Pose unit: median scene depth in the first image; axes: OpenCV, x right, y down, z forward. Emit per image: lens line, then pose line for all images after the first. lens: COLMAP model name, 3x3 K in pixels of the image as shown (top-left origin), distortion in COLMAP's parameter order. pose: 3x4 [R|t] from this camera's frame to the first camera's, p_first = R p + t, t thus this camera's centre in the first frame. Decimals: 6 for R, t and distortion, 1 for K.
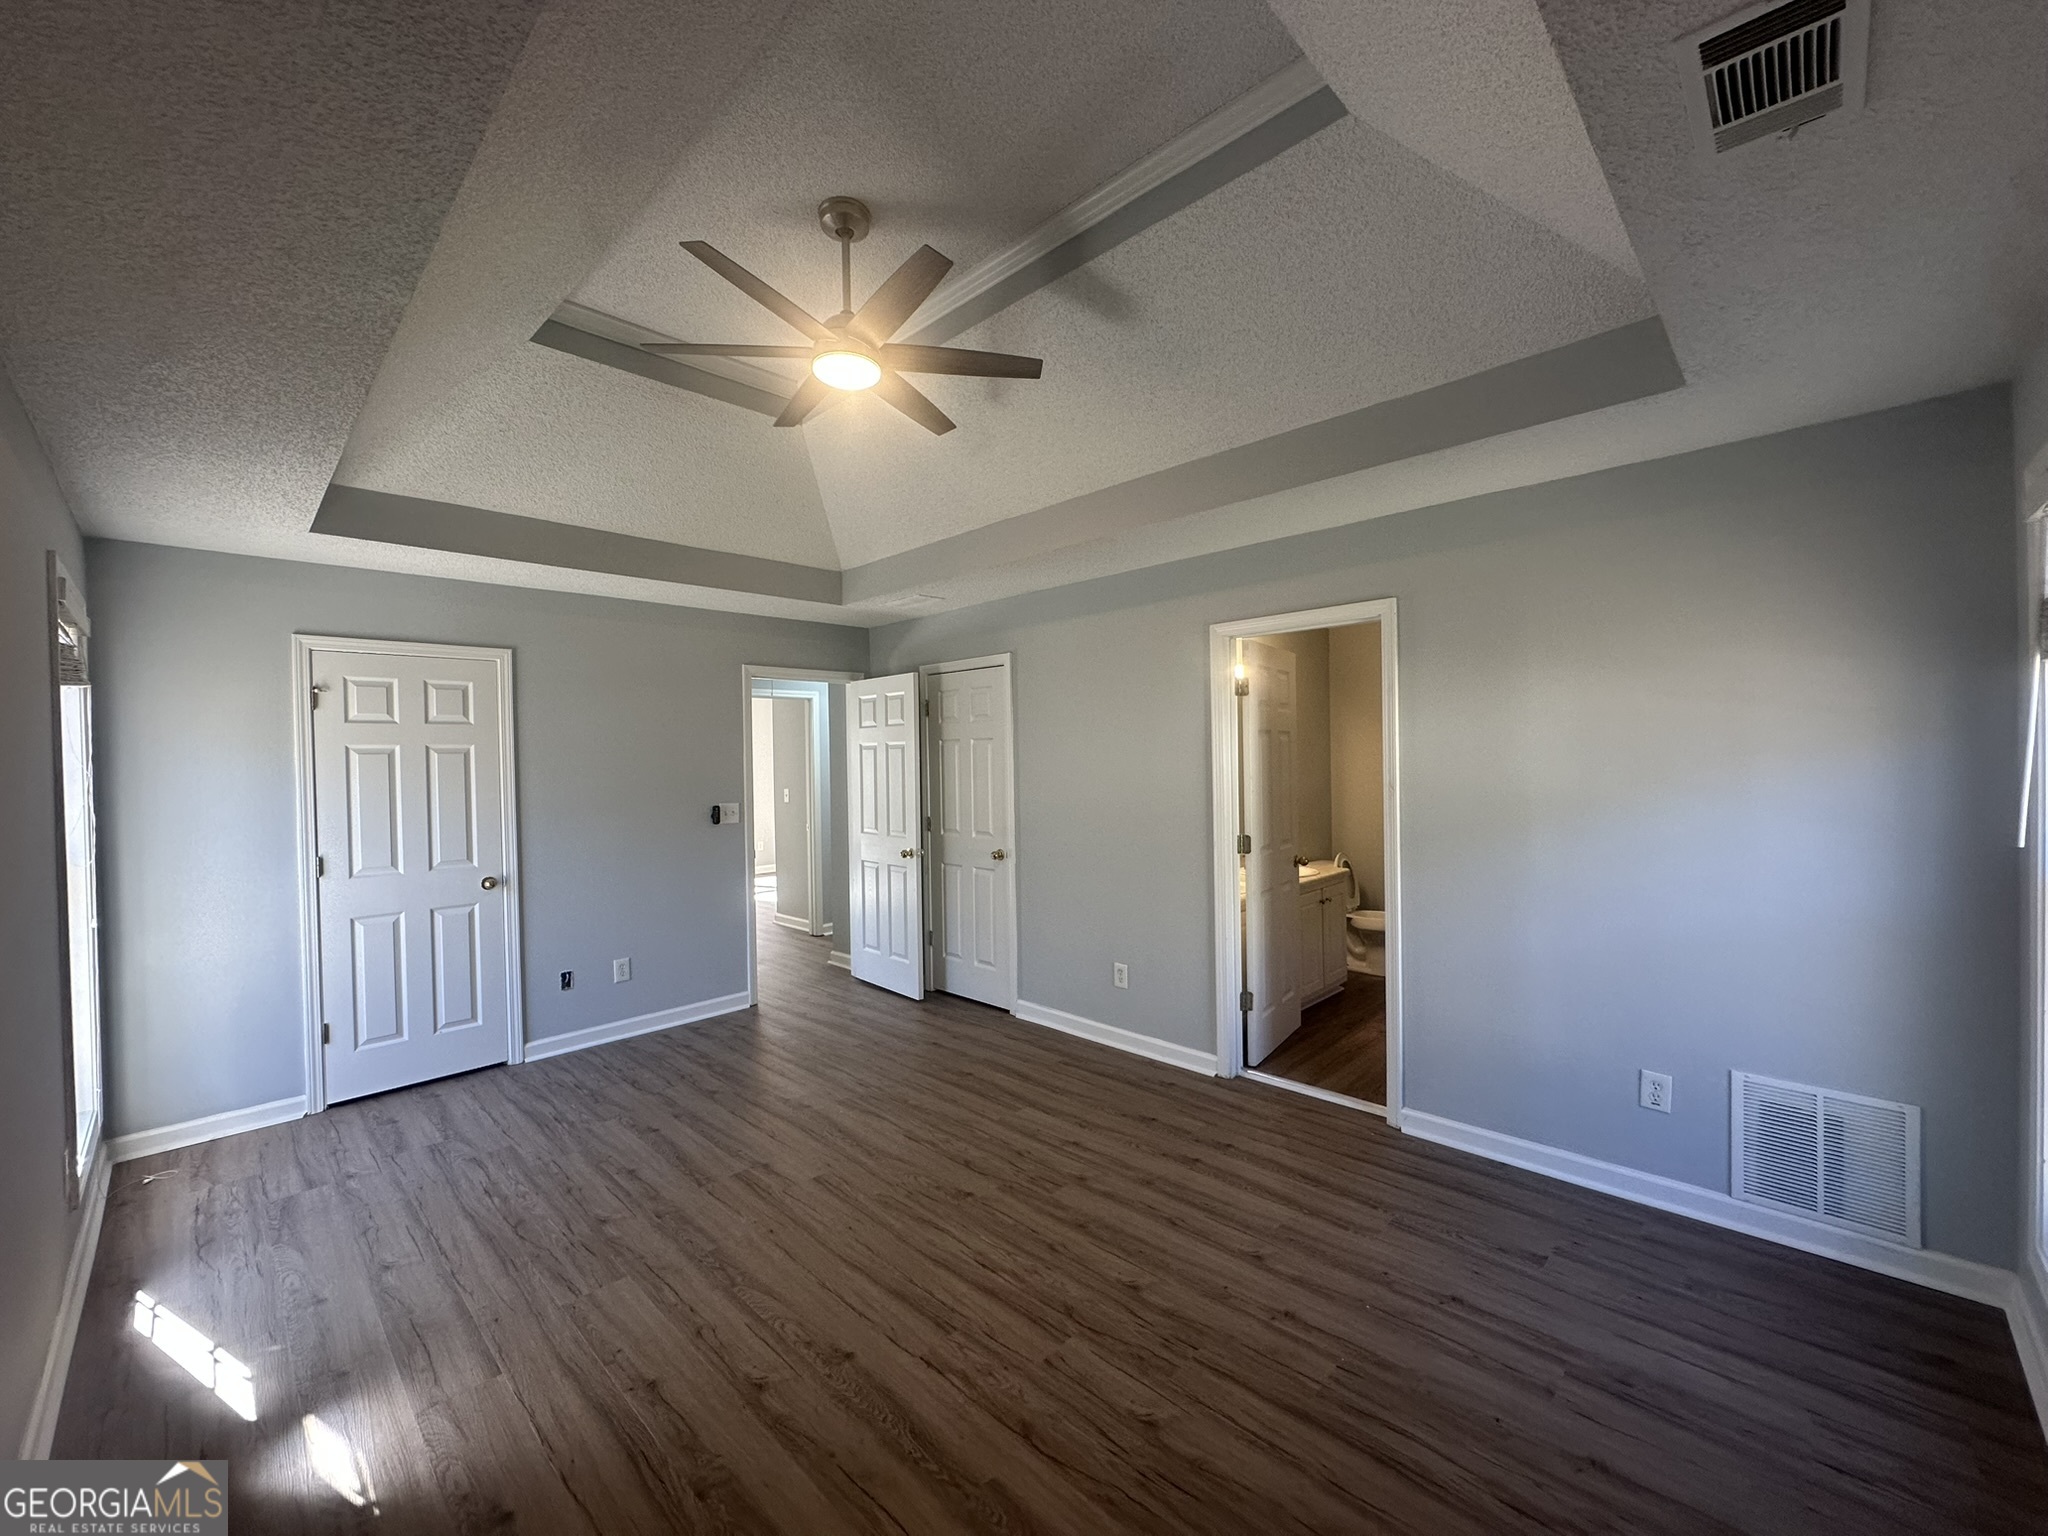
lens RADIAL K [[813.3, 0, 1024.0], [0, 813.3, 768.0], [0, 0, 1]] dist [-0.002664, -0.000325]
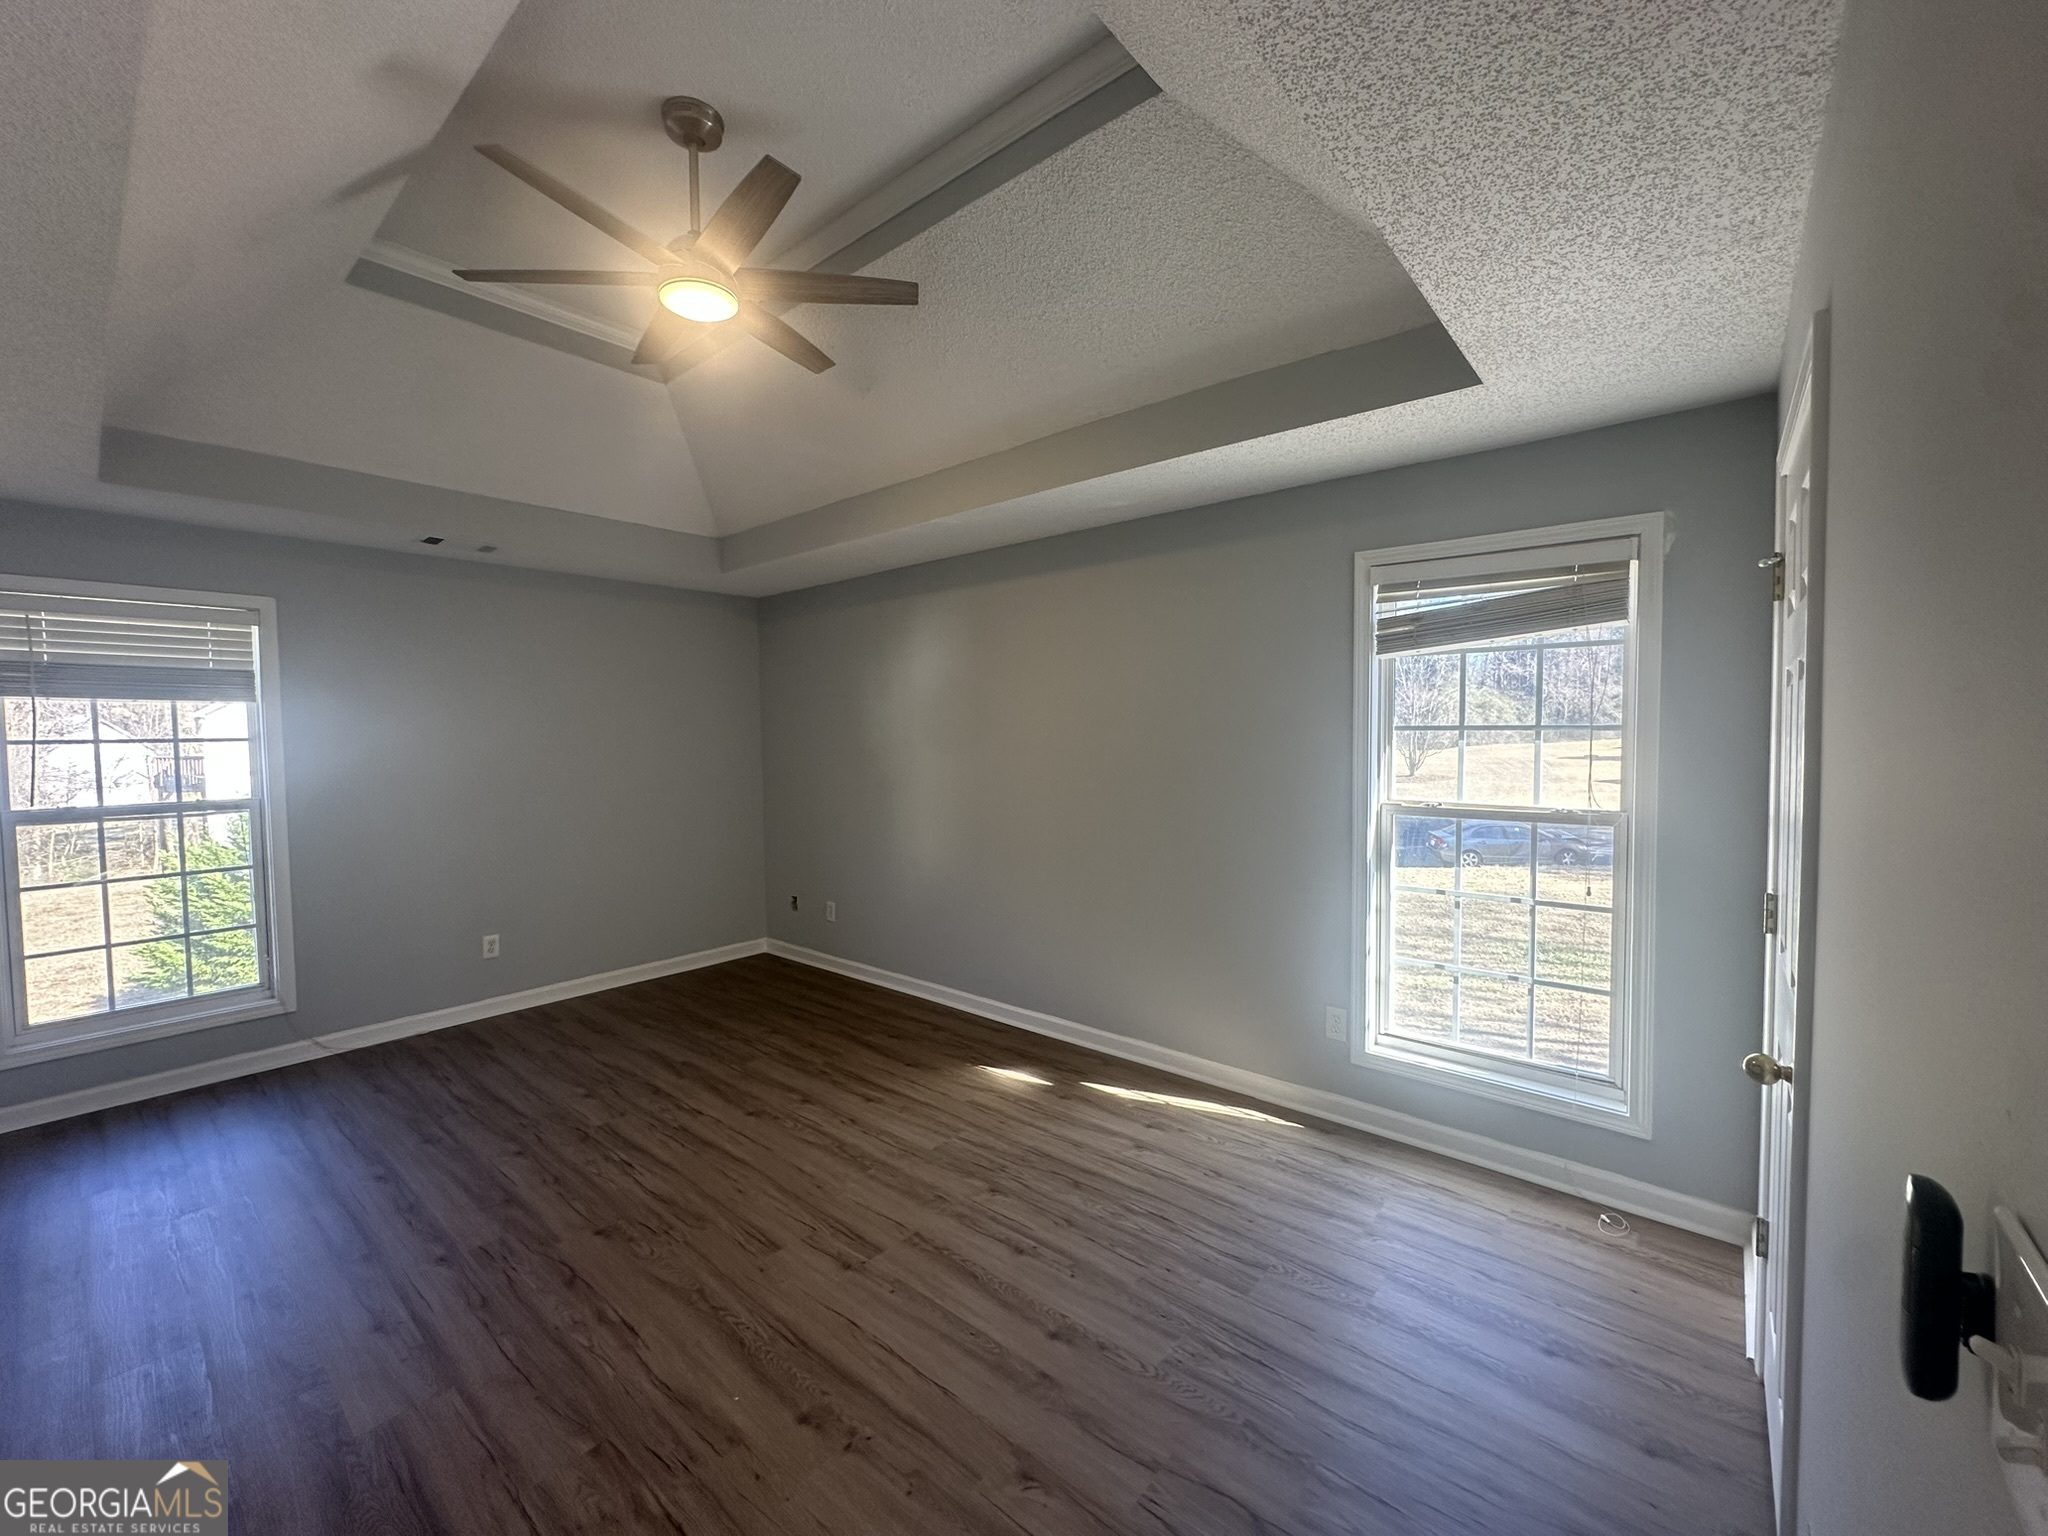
lens RADIAL K [[813.3, 0, 1024.0], [0, 813.3, 768.0], [0, 0, 1]] dist [-0.002664, -0.000325]
pose [[-0.997102, 0.031463, -0.069271, -0.526200], [0.027555, 0.998013, 0.056659, -0.014205], [0.070916, 0.054586, -0.995988, 2.057868]]
